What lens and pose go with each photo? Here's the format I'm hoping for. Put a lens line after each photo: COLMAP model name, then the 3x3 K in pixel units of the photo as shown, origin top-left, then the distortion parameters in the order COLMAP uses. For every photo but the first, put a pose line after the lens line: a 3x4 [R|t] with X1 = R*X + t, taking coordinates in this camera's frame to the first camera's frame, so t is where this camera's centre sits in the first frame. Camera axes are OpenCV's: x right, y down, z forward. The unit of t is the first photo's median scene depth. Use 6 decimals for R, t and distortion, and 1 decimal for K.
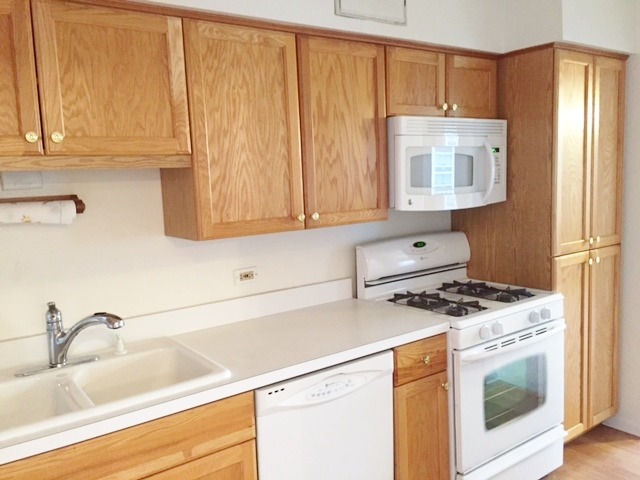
lens RADIAL K [[551.9, 0, 318.4], [0, 551.9, 244.0], [0, 0, 1]] dist [0.063540, -0.078514]
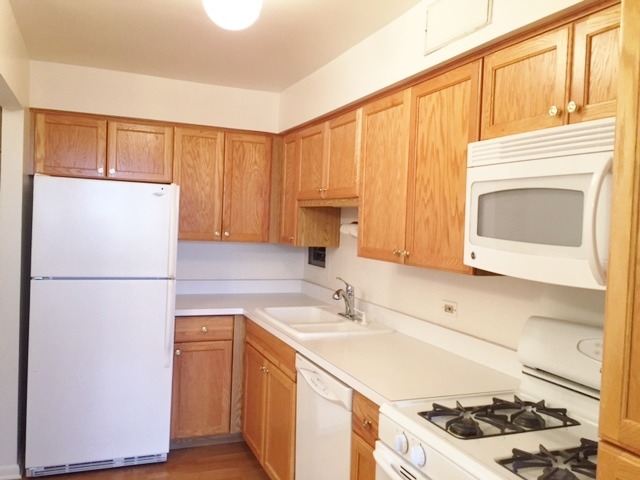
lens RADIAL K [[551.9, 0, 318.8], [0, 551.9, 235.3], [0, 0, 1]] dist [0.063540, -0.078514]
pose [[-0.215327, 0.059958, -0.974700, 1.008139], [-0.139406, 0.986003, 0.091450, -0.151917], [0.966540, 0.155571, -0.203955, 1.017469]]
